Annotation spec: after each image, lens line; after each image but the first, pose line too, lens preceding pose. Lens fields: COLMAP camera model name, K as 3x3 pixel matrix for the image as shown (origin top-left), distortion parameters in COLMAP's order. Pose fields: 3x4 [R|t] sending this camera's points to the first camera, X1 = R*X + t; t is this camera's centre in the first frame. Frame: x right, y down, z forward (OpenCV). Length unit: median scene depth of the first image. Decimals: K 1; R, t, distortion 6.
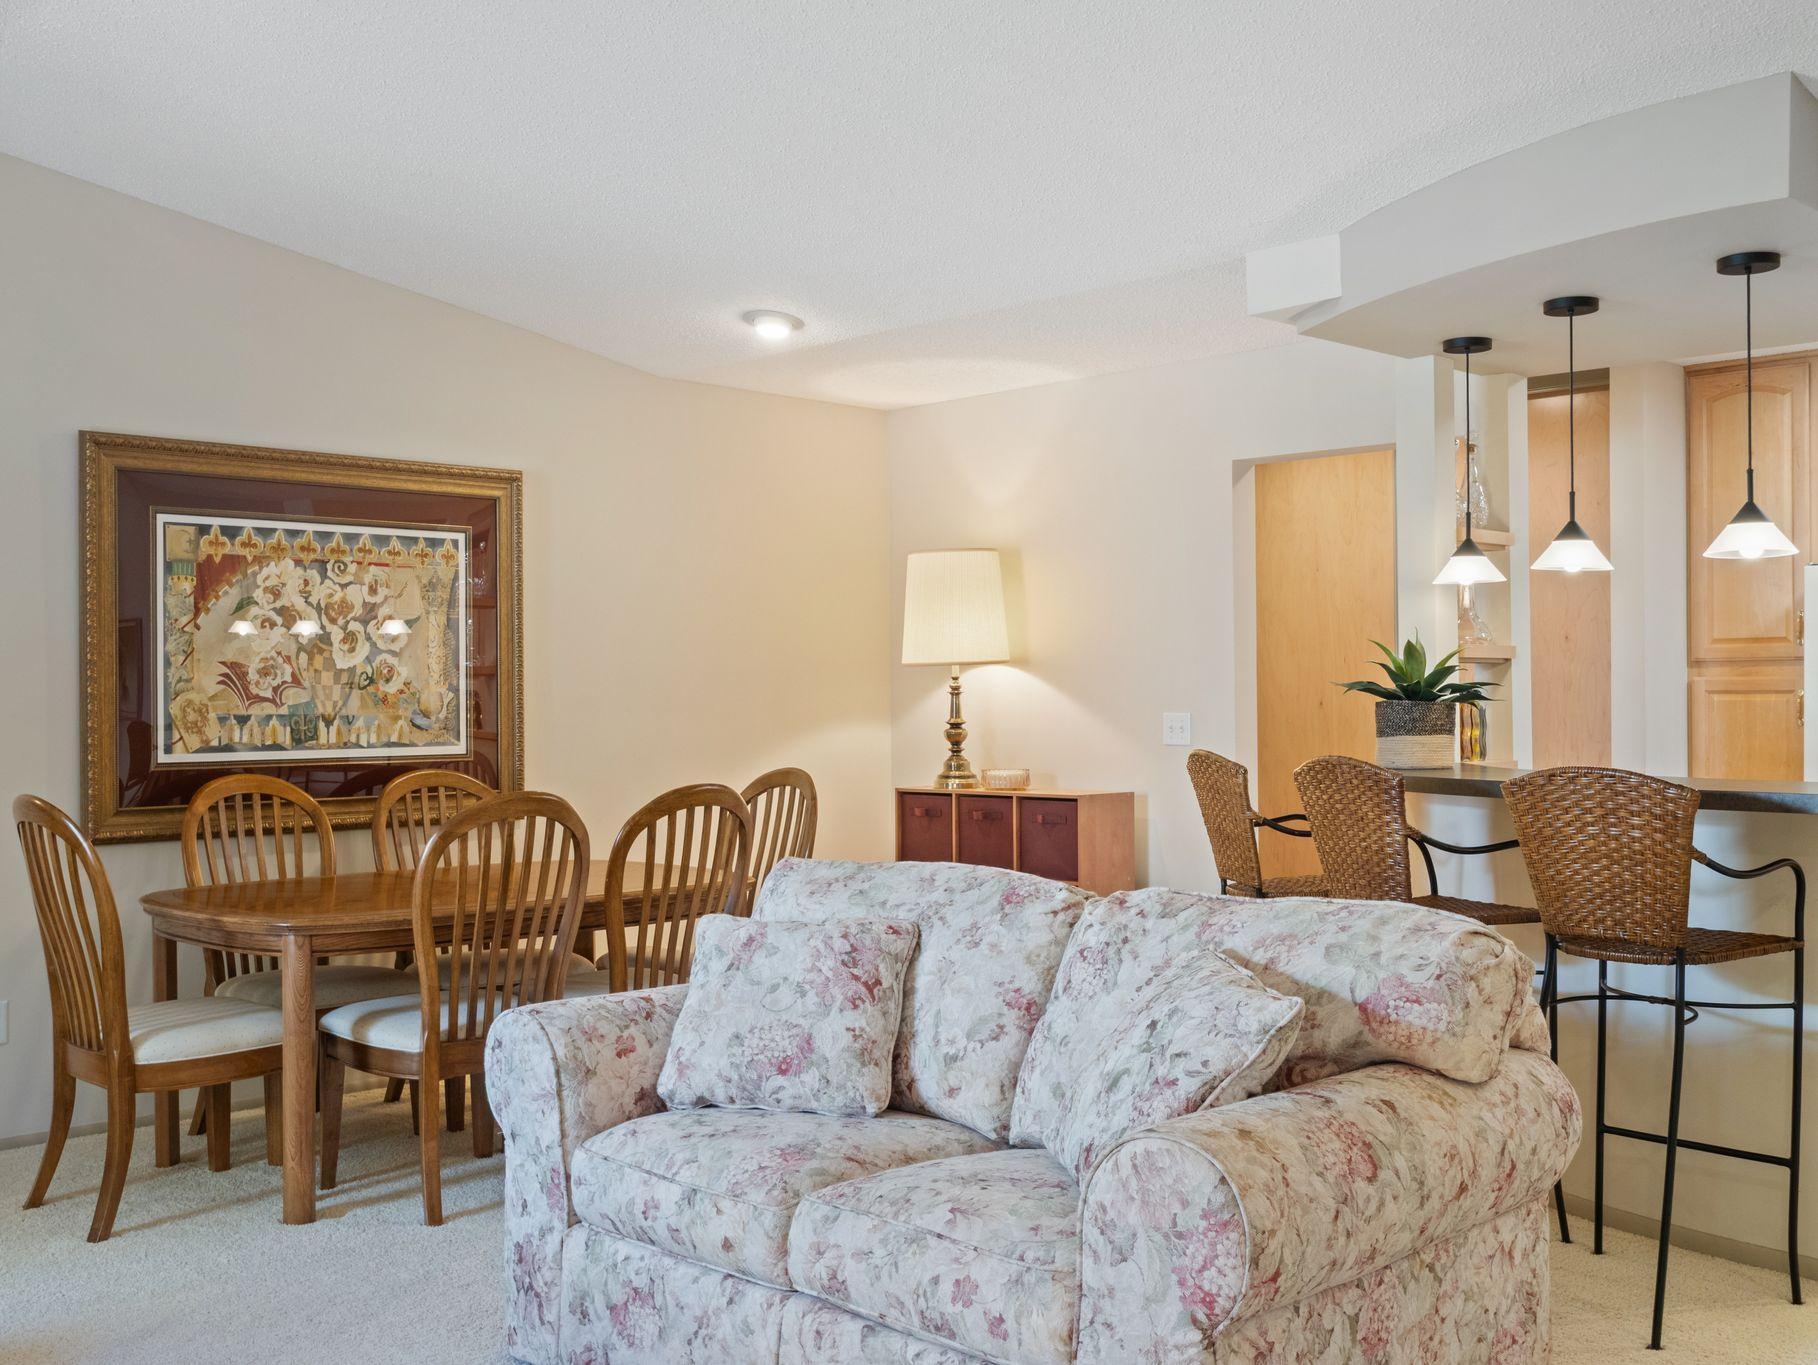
lens RADIAL K [[1895.9, 0, 910.7], [0, 1895.9, 683.4], [0, 0, 1]] dist [0.000496, 0.000000]
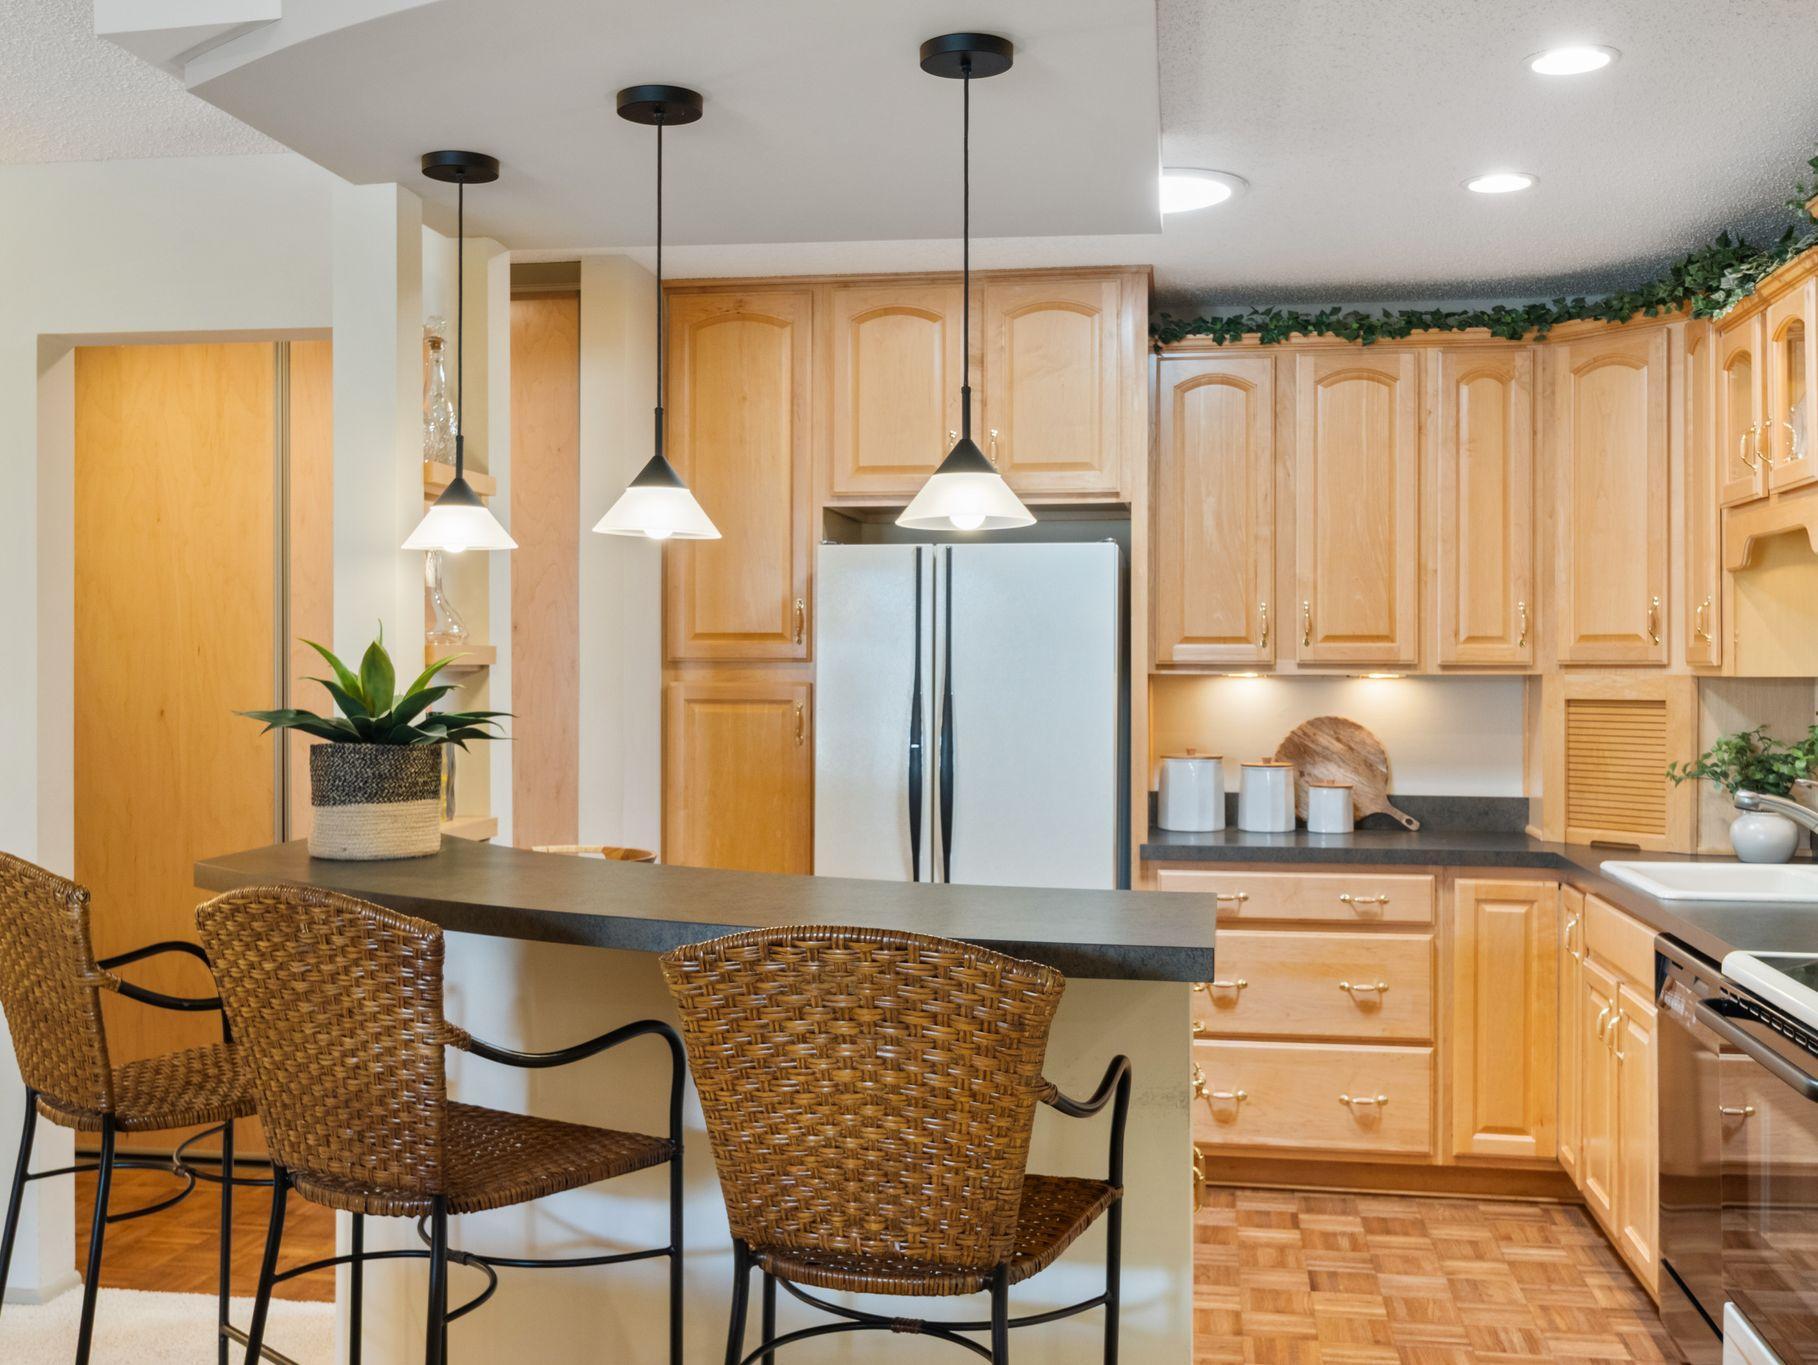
lens RADIAL K [[1895.9, 0, 872.9], [0, 1895.9, 662.9], [0, 0, 1]] dist [0.000496, 0.000000]
pose [[0.823138, 0.008351, 0.567780, 0.056531], [-0.013133, 0.999904, 0.004333, -0.021337], [-0.567689, -0.011023, 0.823169, 0.434101]]
